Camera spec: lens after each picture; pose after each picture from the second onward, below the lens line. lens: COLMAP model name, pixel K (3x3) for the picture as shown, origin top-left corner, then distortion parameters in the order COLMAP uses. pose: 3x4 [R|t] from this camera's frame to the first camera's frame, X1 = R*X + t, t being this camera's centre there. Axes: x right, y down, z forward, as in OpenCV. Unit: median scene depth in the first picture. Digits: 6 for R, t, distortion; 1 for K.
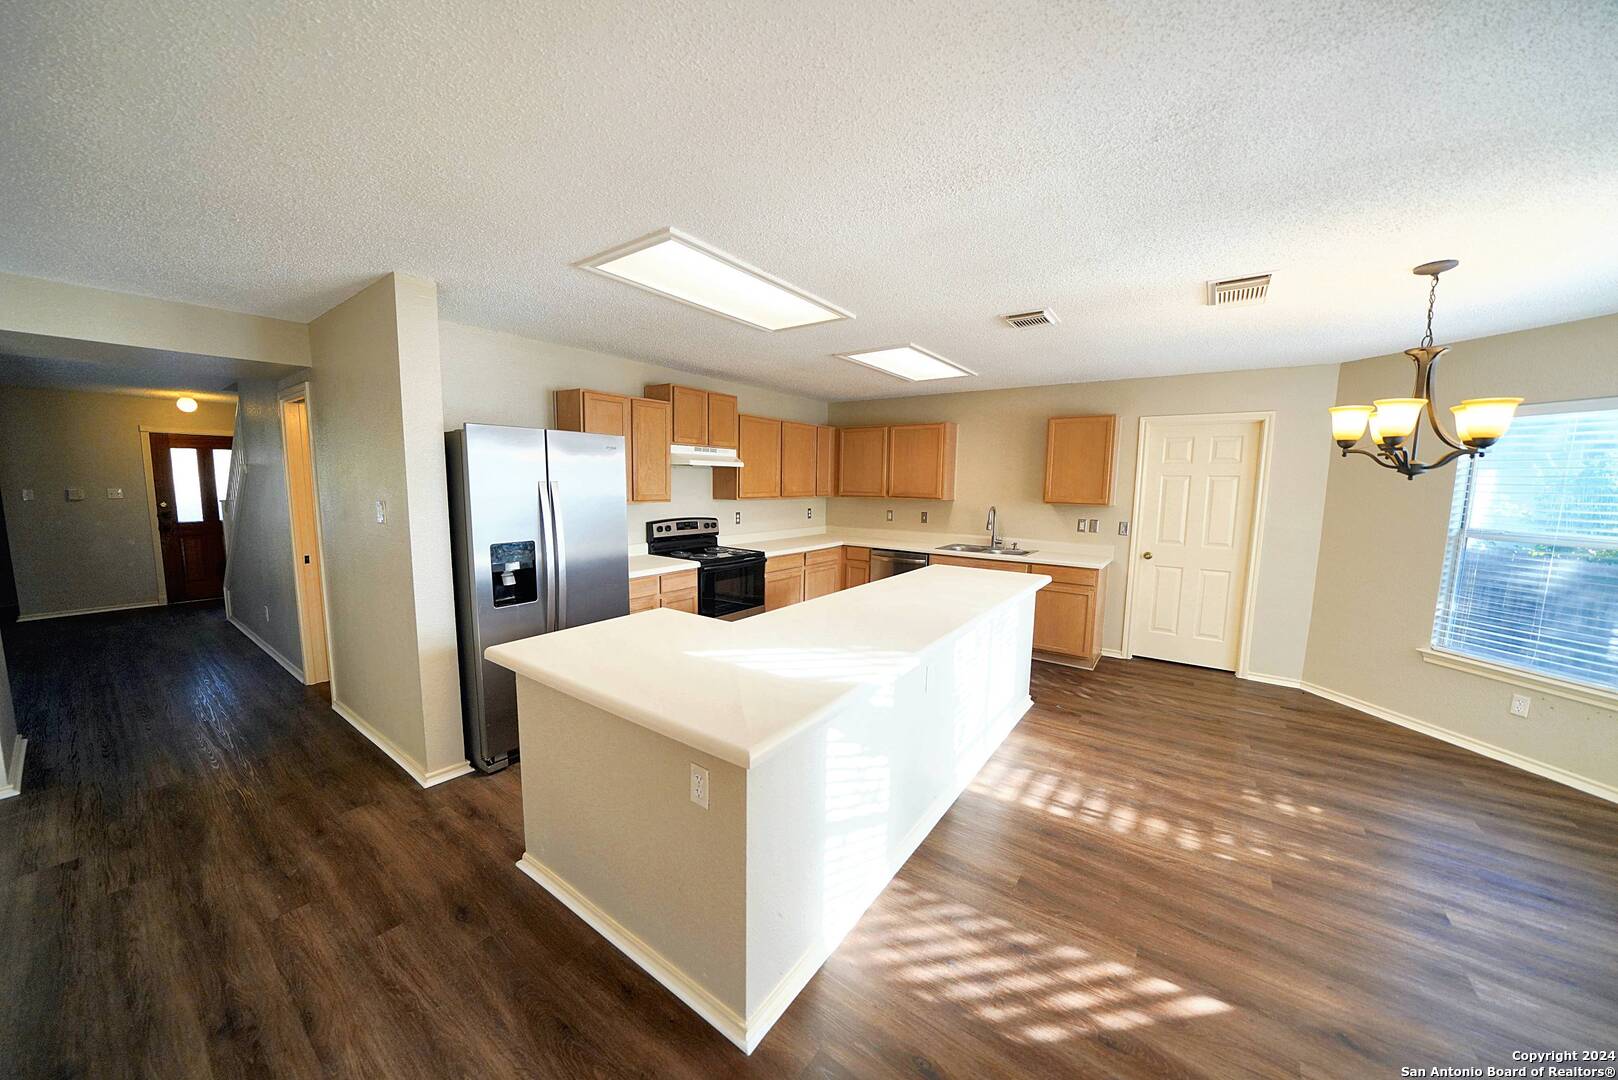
lens RADIAL K [[551.3, 0, 786.5], [0, 551.3, 543.9], [0, 0, 1]] dist [-0.007320, 0.000439]
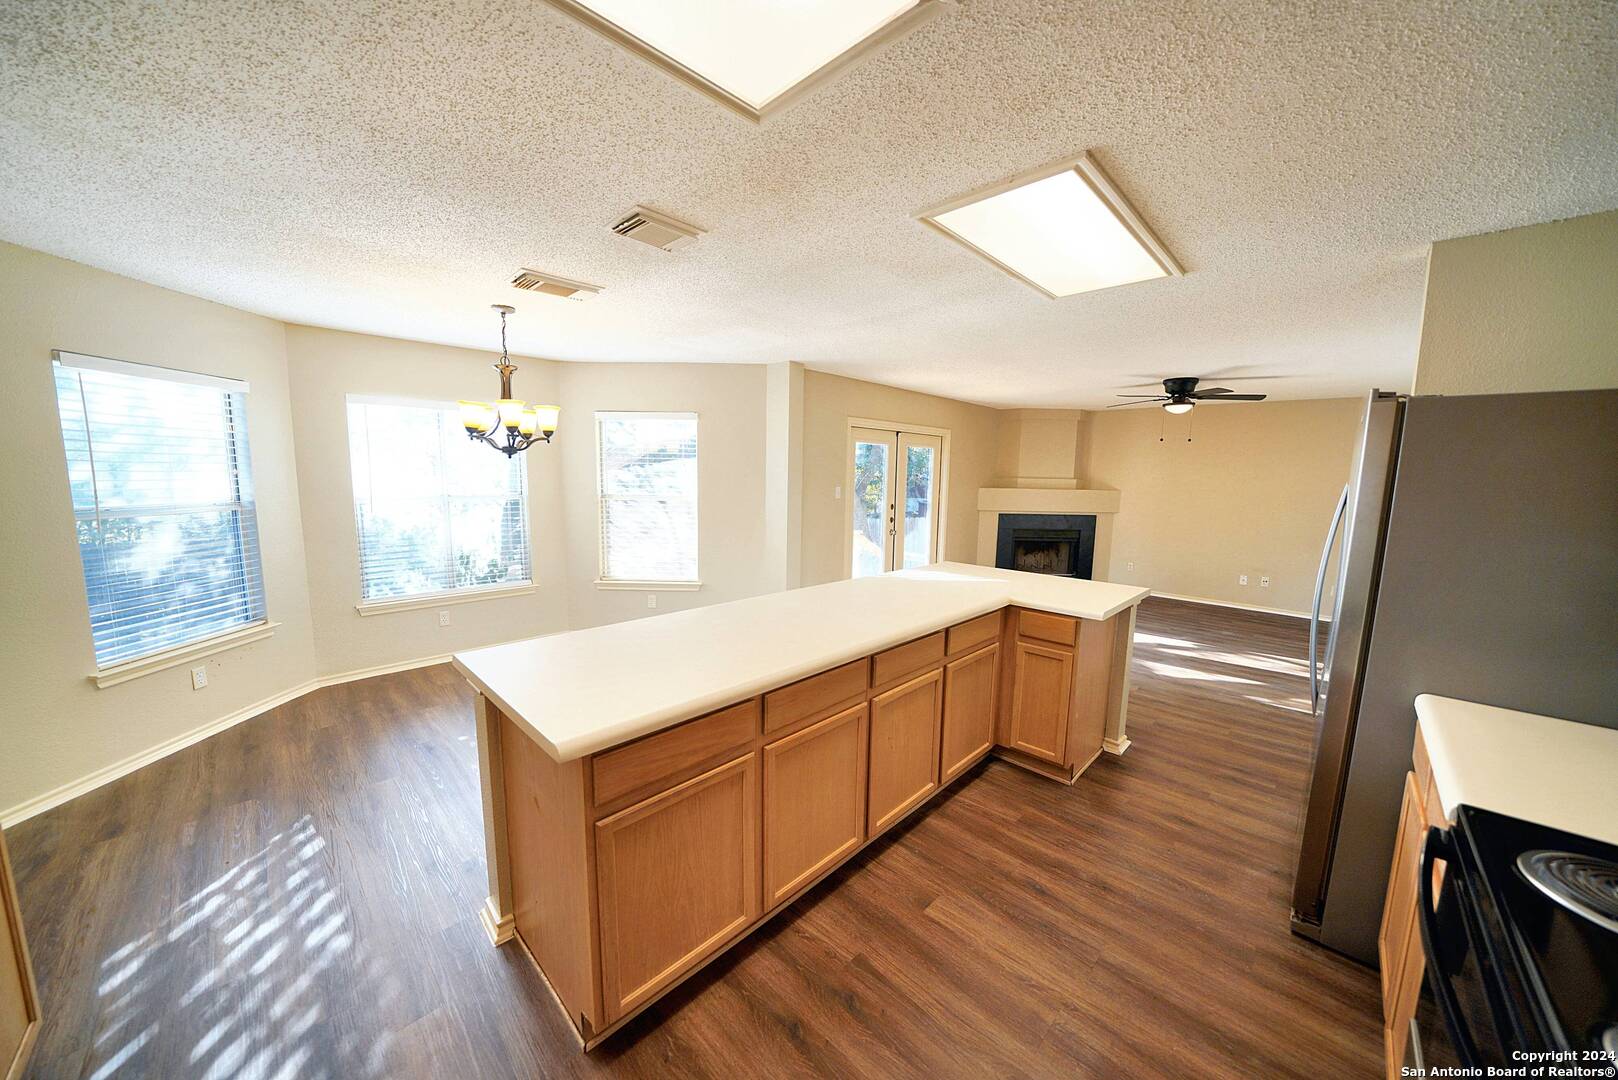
lens RADIAL K [[551.3, 0, 791.5], [0, 551.3, 542.5], [0, 0, 1]] dist [-0.007320, 0.000439]
pose [[-0.990512, -0.045910, 0.129534, 0.117054], [-0.012674, 0.969049, 0.246541, -0.142375], [-0.136843, 0.242560, -0.960437, 1.245383]]
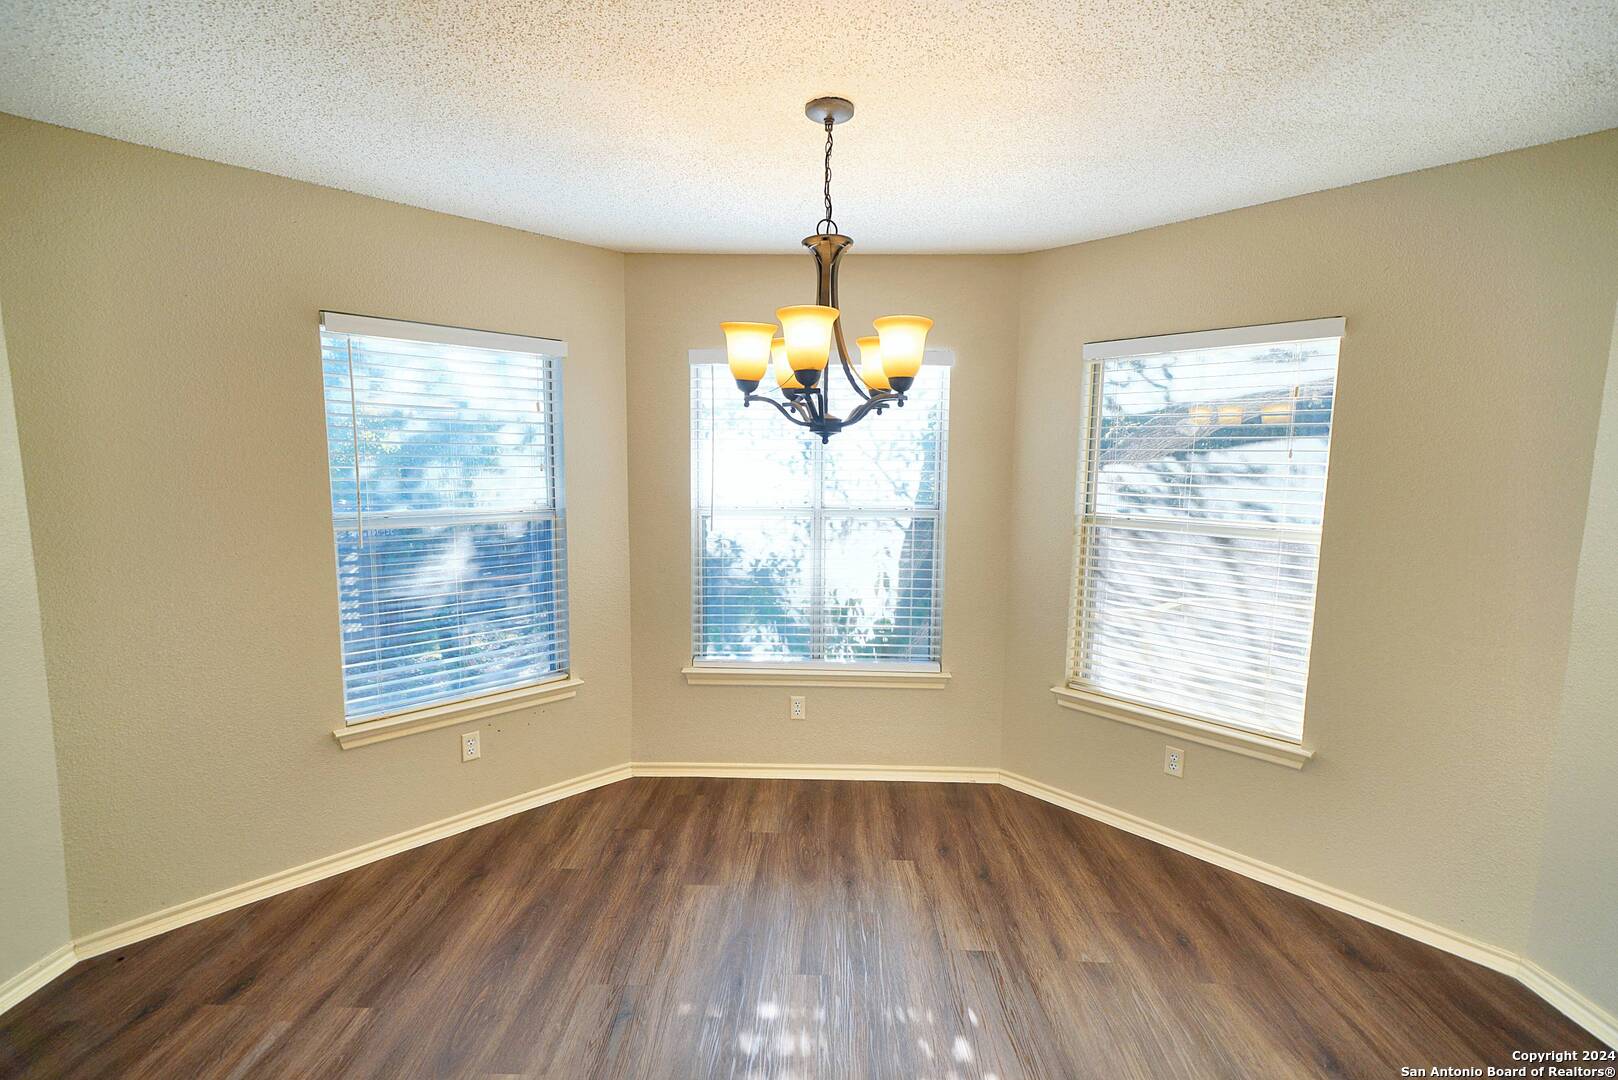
lens RADIAL K [[734.0, 0, 805.9], [0, 734.0, 542.6], [0, 0, 1]] dist [-0.001305, 0.000088]
pose [[-0.589328, -0.118144, 0.799209, 0.235883], [0.077748, 0.976364, 0.201663, -0.095013], [-0.804144, 0.180983, -0.566213, 0.816787]]
